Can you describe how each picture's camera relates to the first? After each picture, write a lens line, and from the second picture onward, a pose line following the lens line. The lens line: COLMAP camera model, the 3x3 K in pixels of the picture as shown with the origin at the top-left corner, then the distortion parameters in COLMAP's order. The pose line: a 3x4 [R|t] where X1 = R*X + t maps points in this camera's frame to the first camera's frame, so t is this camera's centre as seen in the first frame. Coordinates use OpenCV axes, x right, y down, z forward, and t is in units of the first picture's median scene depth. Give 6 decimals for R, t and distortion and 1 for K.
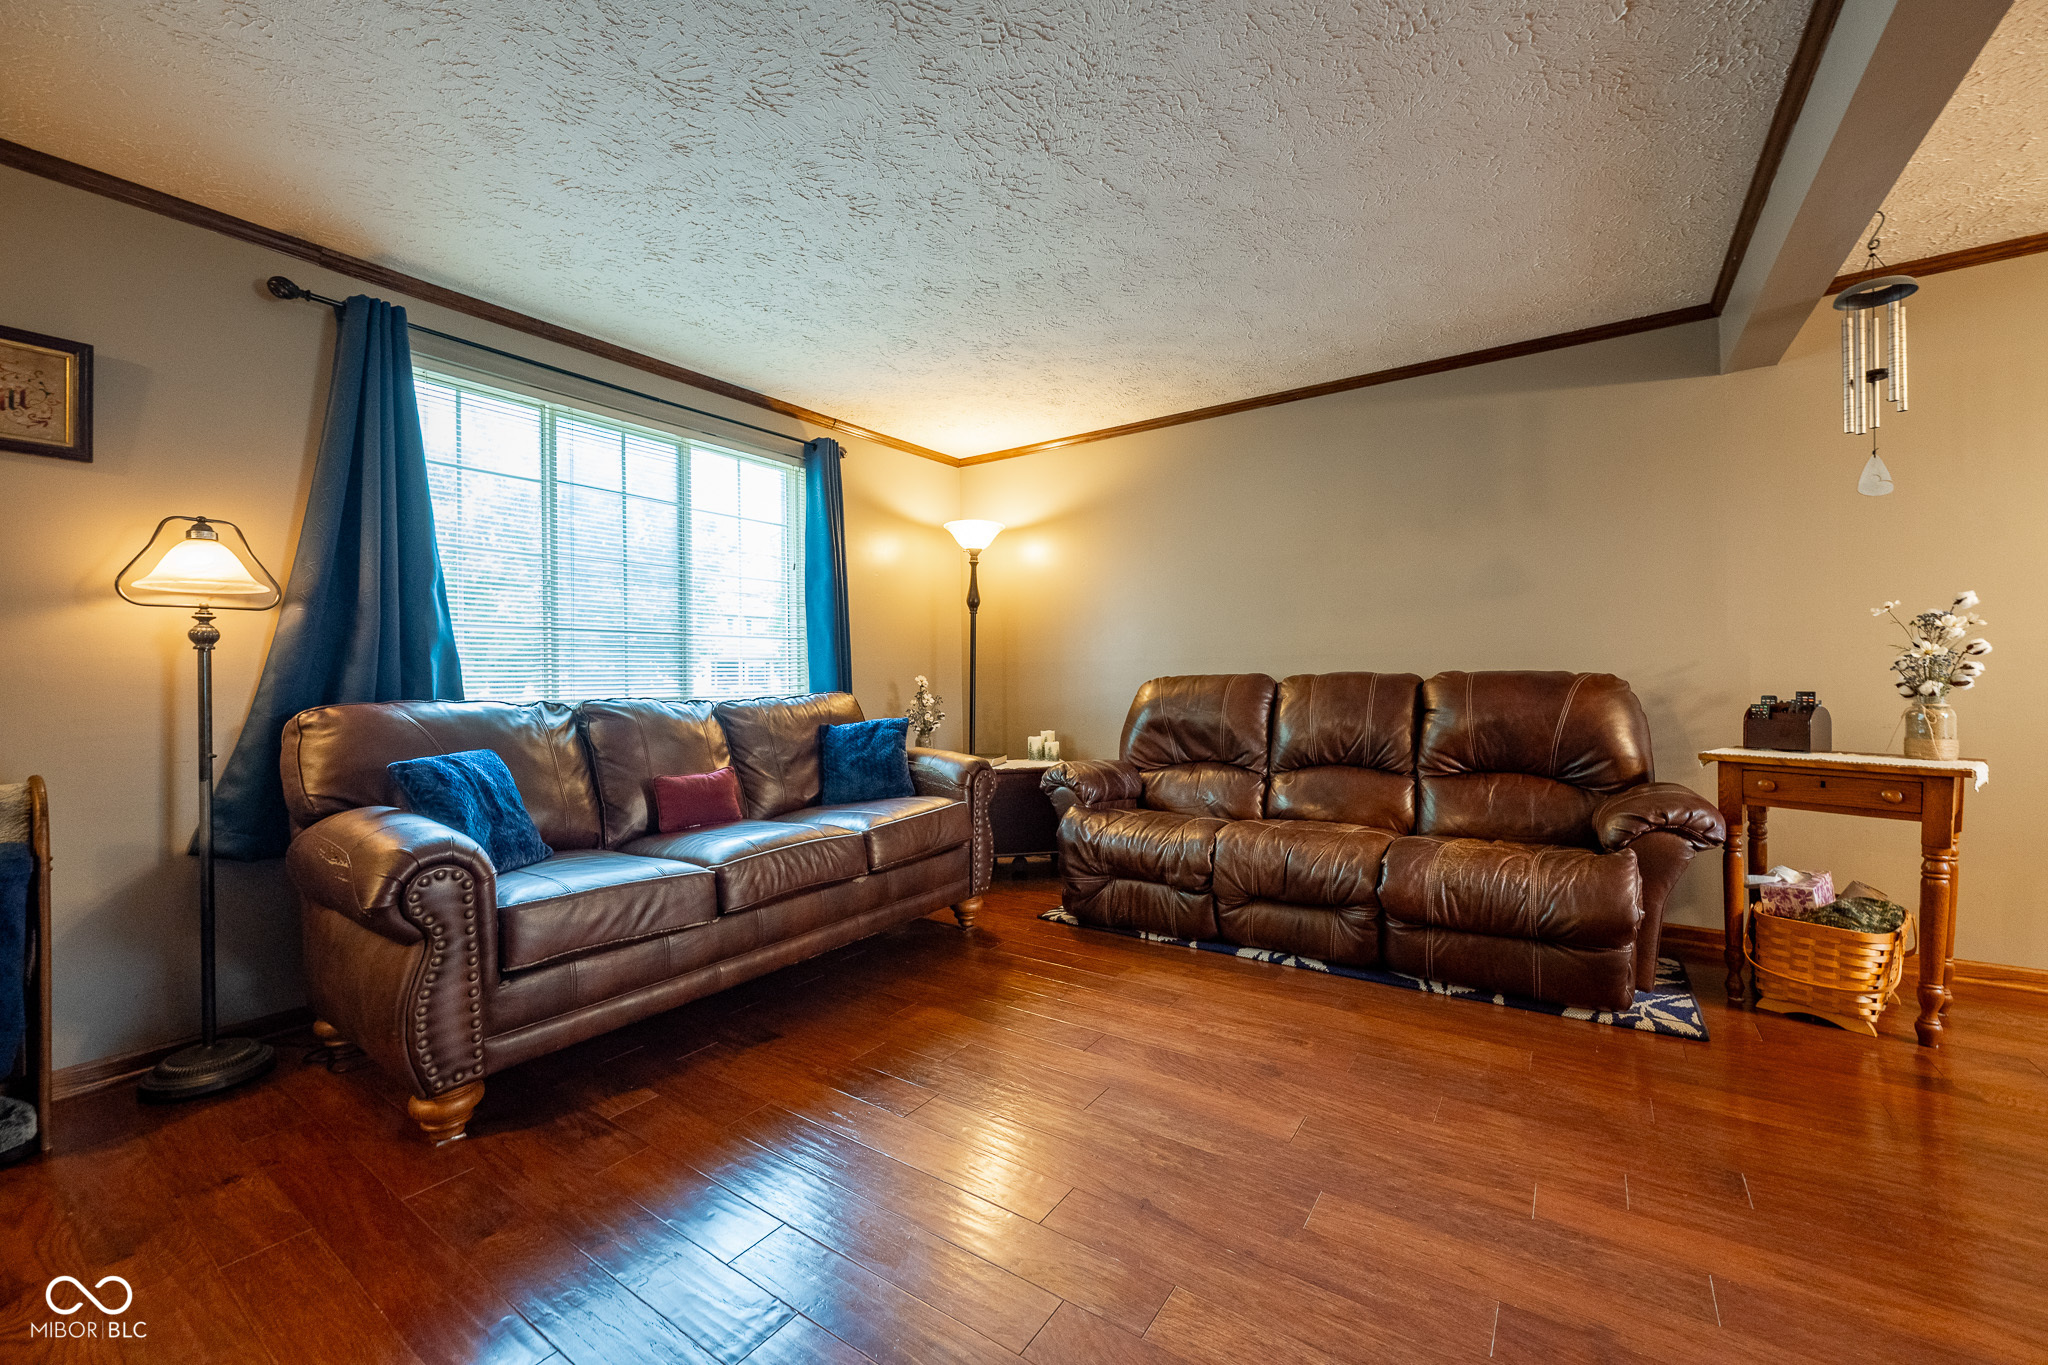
lens RADIAL K [[811.0, 0, 1021.3], [0, 811.0, 677.9], [0, 0, 1]] dist [0.001671, -0.000077]
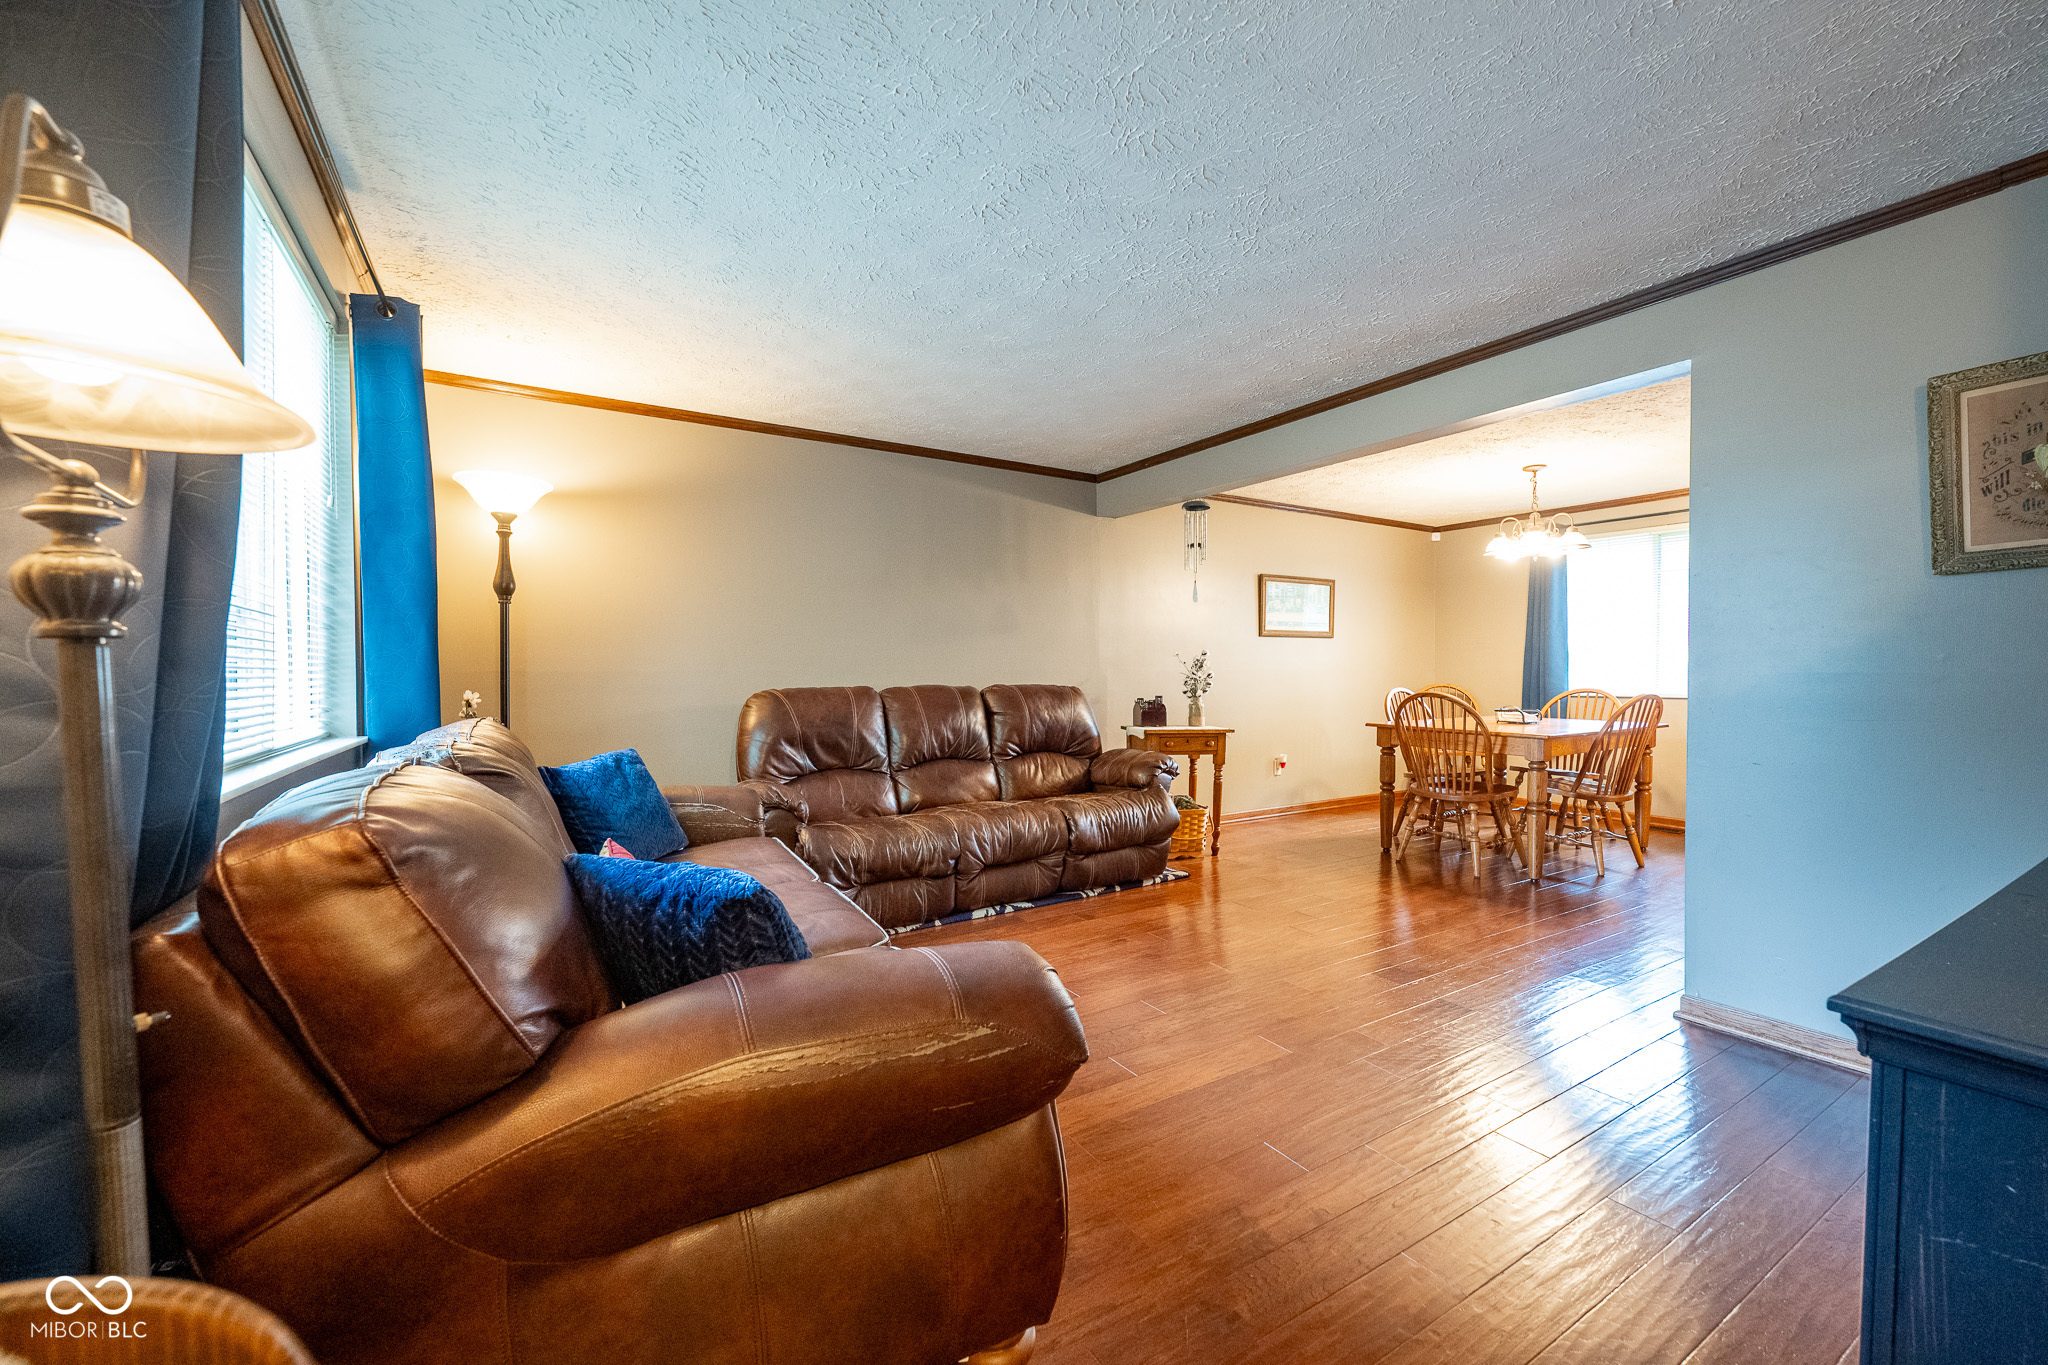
lens RADIAL K [[811.0, 0, 1022.2], [0, 811.0, 693.3], [0, 0, 1]] dist [0.001671, -0.000077]
pose [[0.398054, -0.012725, 0.917274, -0.873197], [0.000353, 0.999906, 0.013718, -0.015021], [-0.917362, -0.005137, 0.398021, 0.475942]]
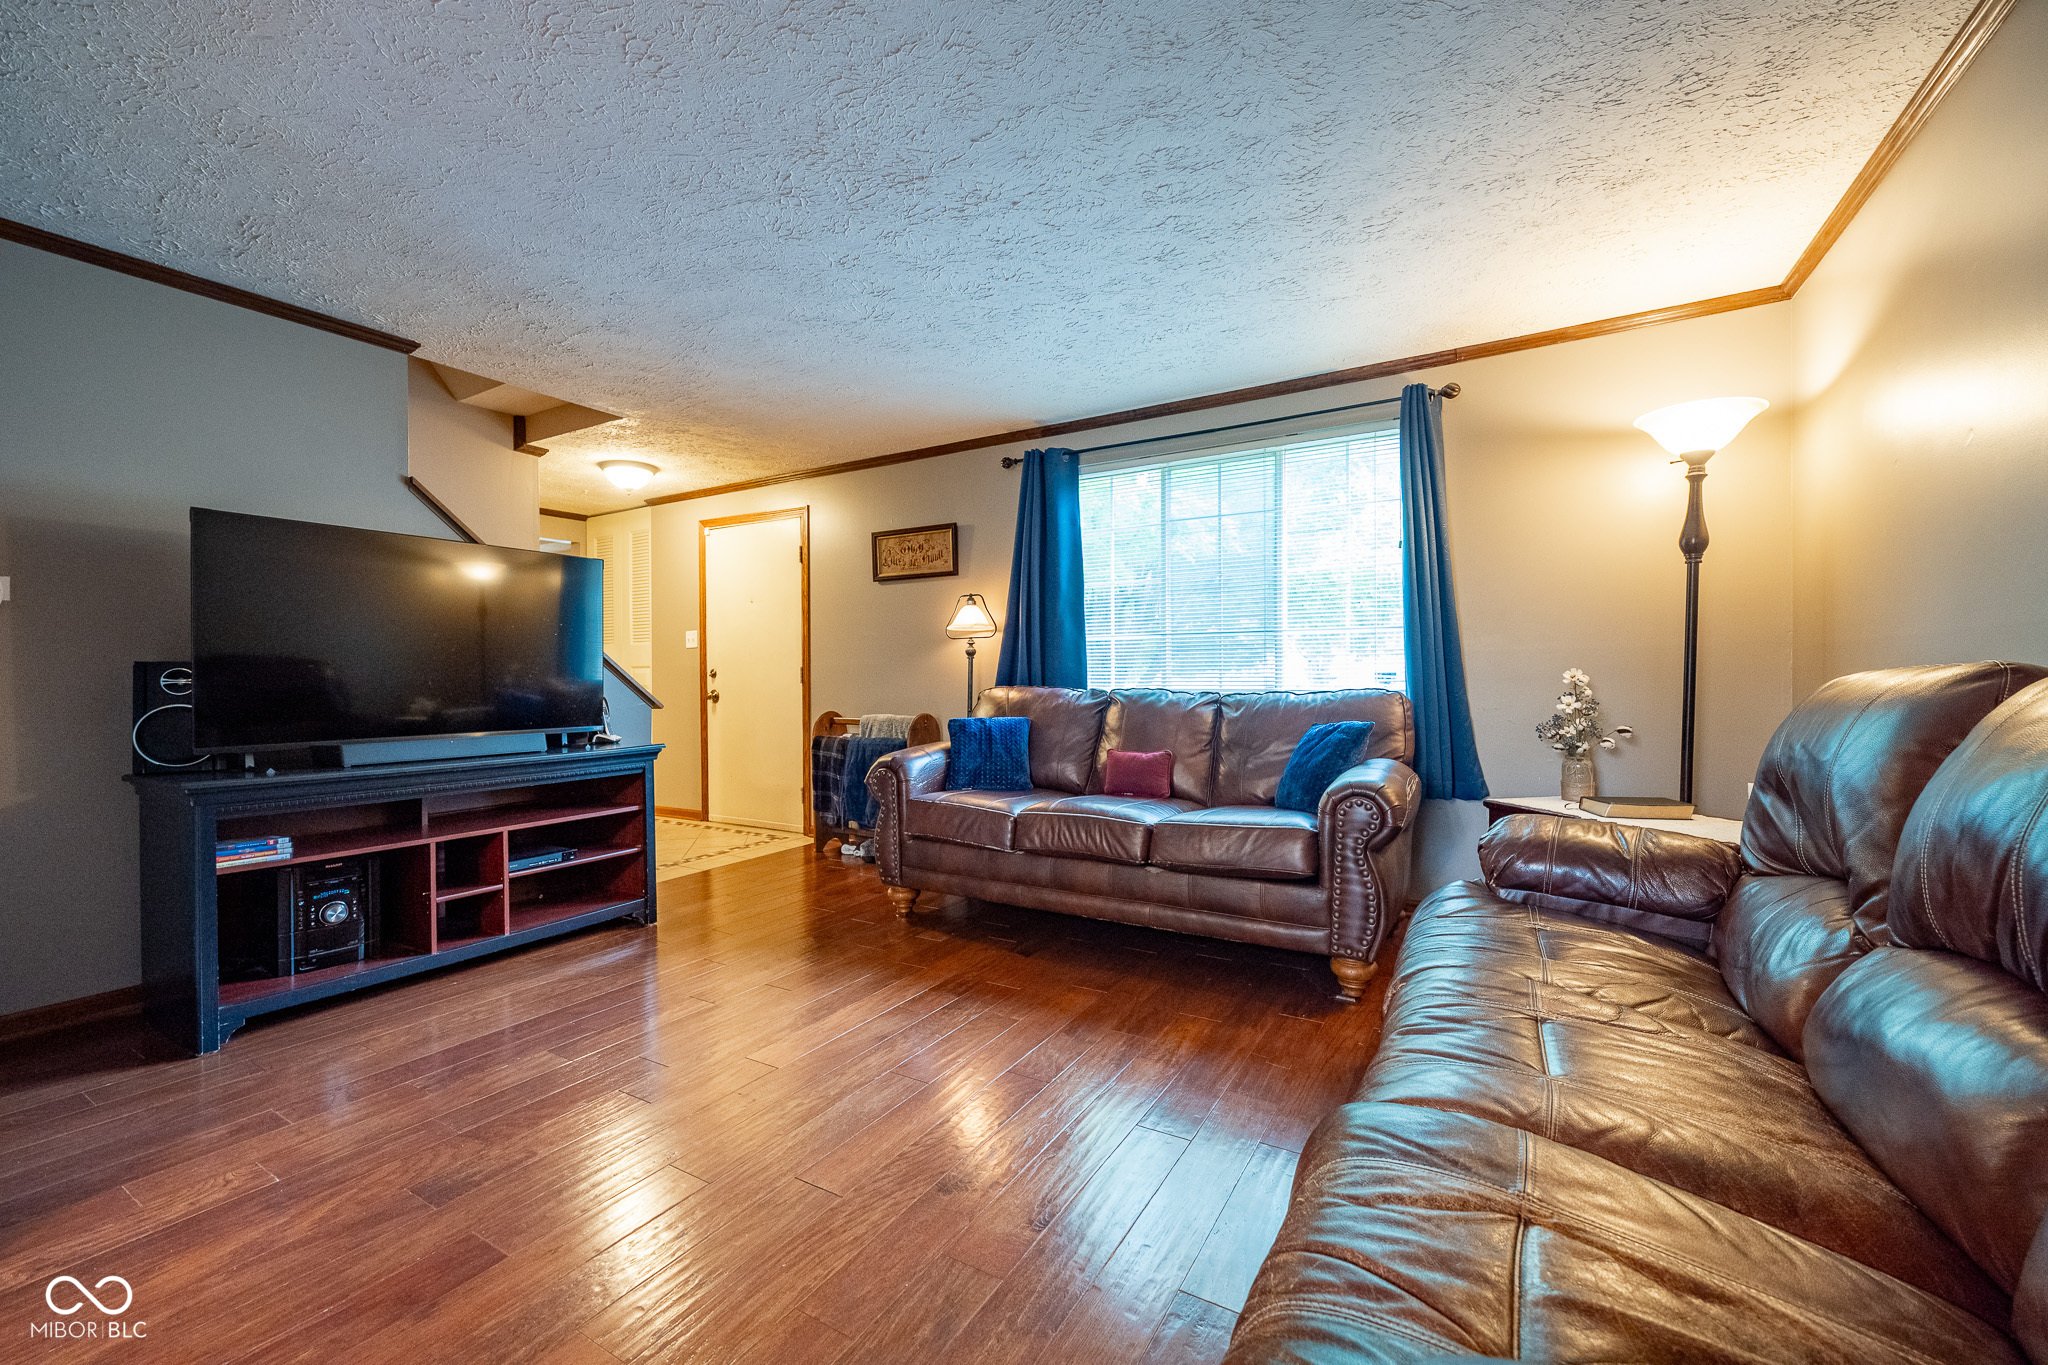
lens RADIAL K [[811.0, 0, 1027.5], [0, 811.0, 682.7], [0, 0, 1]] dist [0.001671, -0.000077]
pose [[0.074189, 0.013832, -0.997148, 0.807492], [0.001023, 0.999902, 0.013946, -0.001493], [0.997244, -0.002054, 0.074167, 0.765483]]
